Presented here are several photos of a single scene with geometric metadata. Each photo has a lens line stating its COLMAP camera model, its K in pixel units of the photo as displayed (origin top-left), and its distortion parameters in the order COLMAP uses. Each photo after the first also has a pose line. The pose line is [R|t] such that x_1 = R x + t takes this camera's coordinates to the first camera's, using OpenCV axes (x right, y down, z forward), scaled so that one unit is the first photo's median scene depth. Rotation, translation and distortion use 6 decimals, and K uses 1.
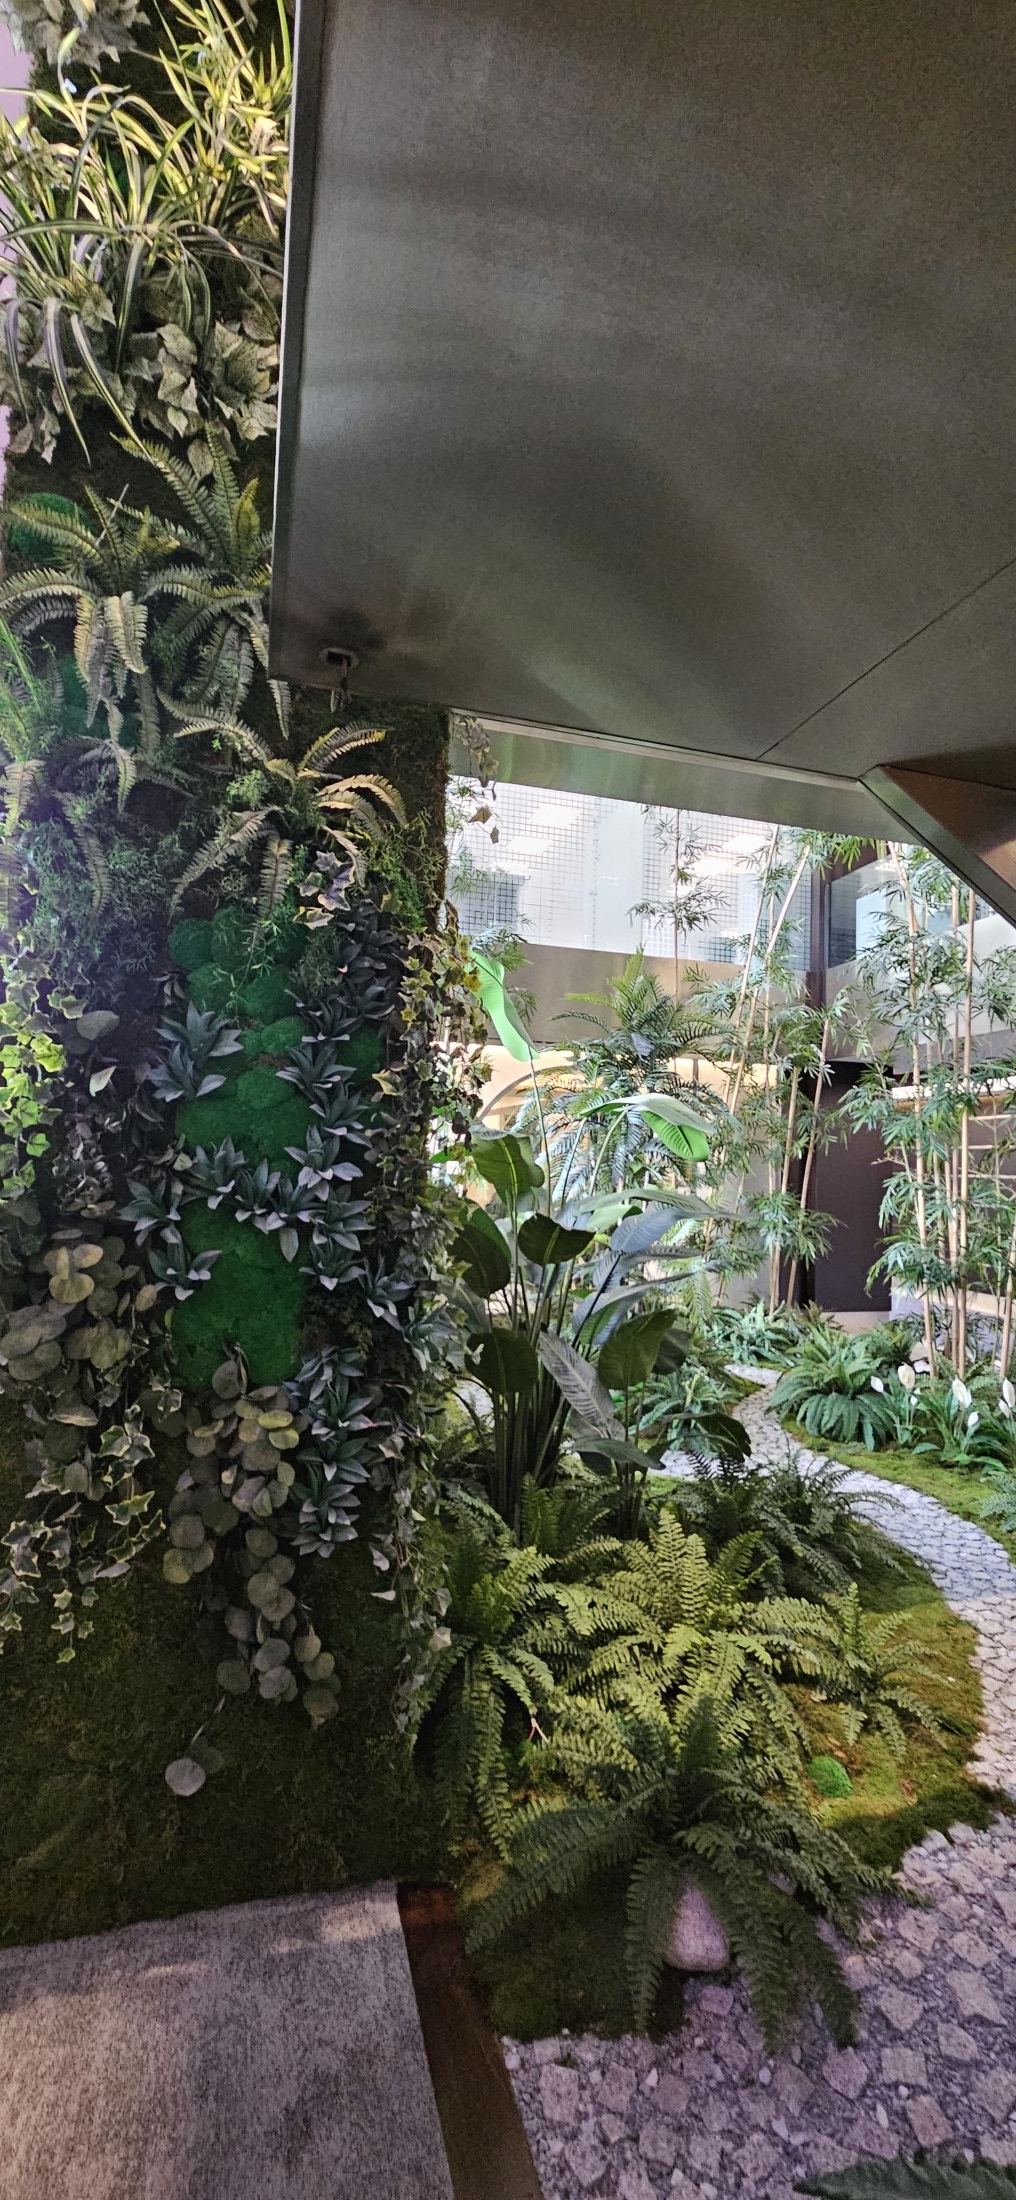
lens RADIAL K [[905.7, 0, 508.0], [0, 905.7, 1100.0], [0, 0, 1]] dist [0.004203, -0.005454]
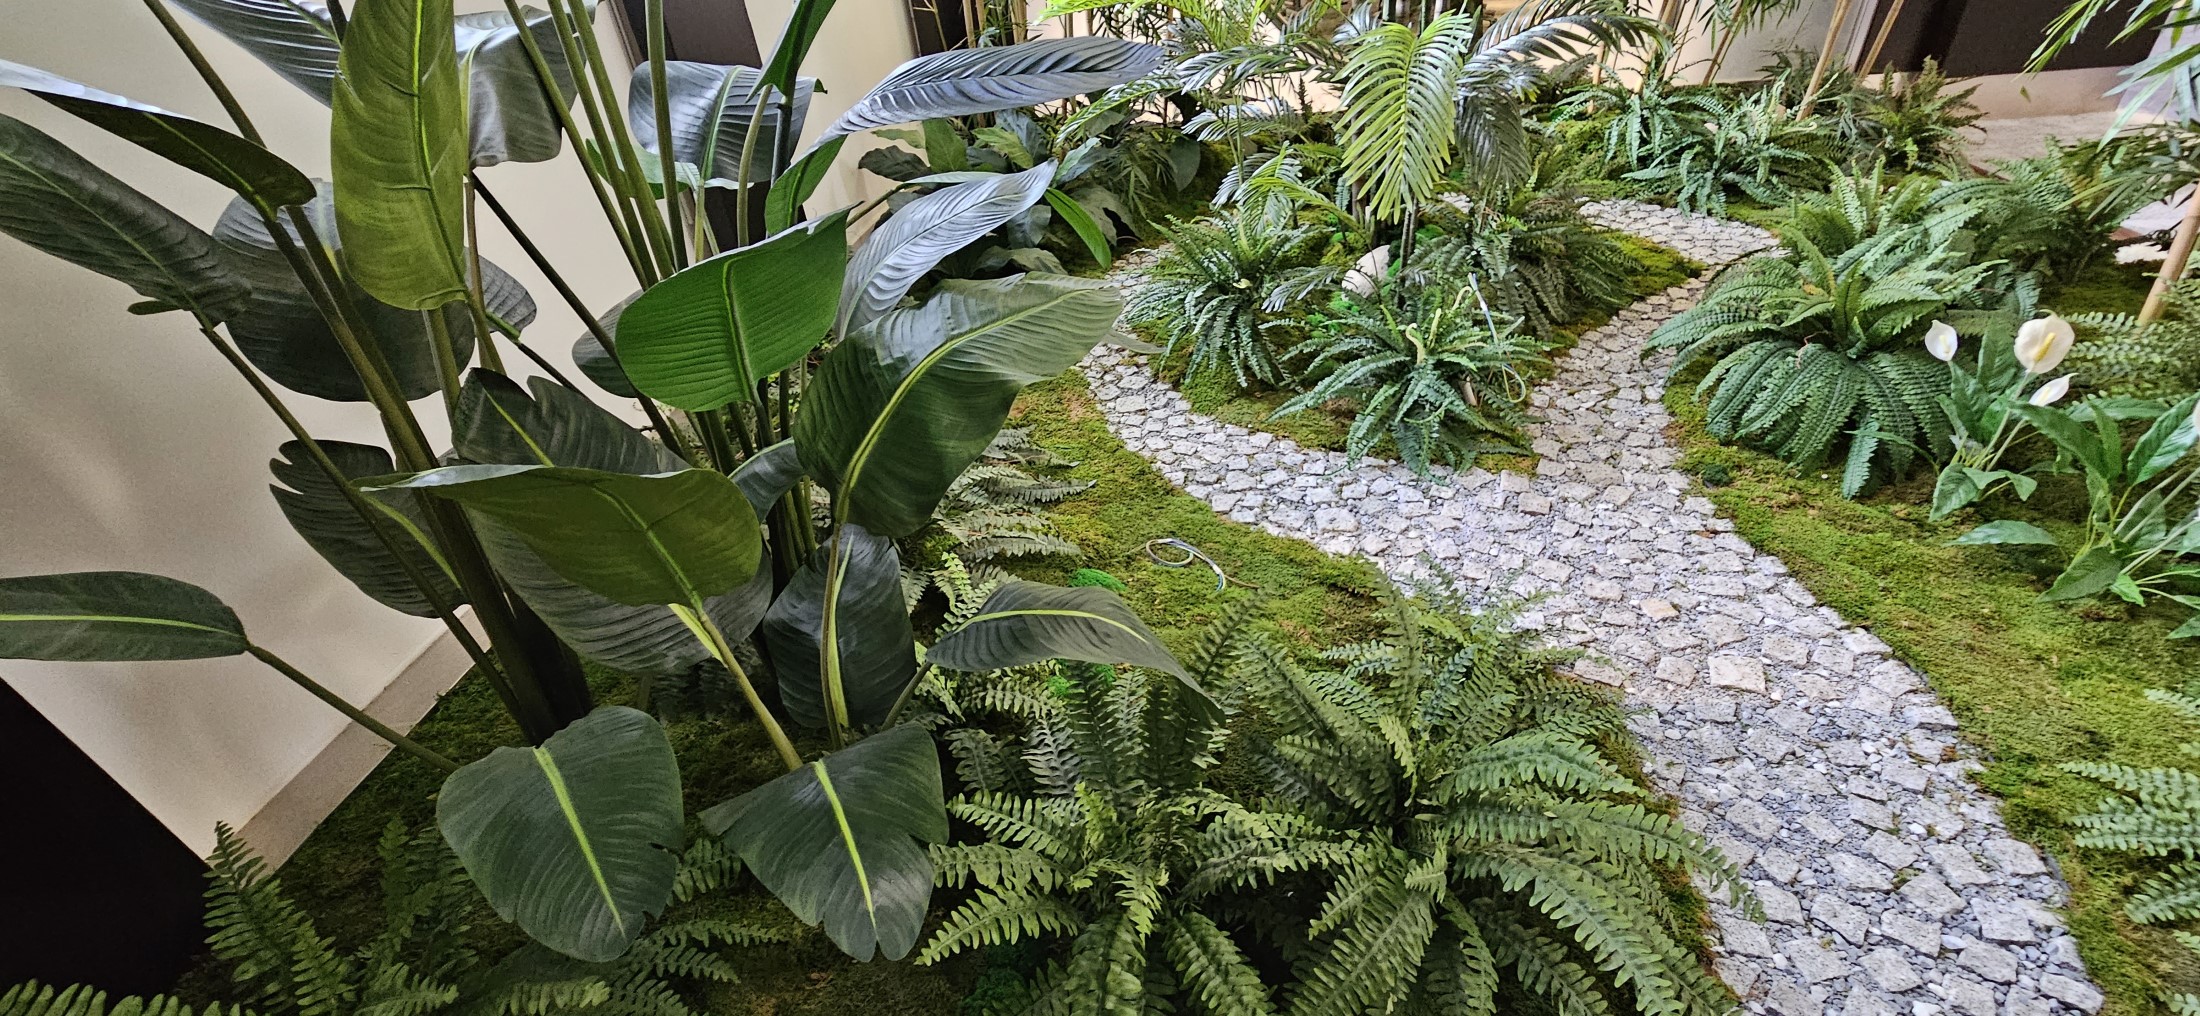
lens RADIAL K [[905.7, 0, 1100.0], [0, 905.7, 508.0], [0, 0, 1]] dist [0.004203, -0.005454]
pose [[0.915058, 0.127357, -0.382687, 0.235529], [0.142086, 0.786214, 0.601398, 0.083736], [0.377466, -0.604688, 0.701335, 0.549776]]
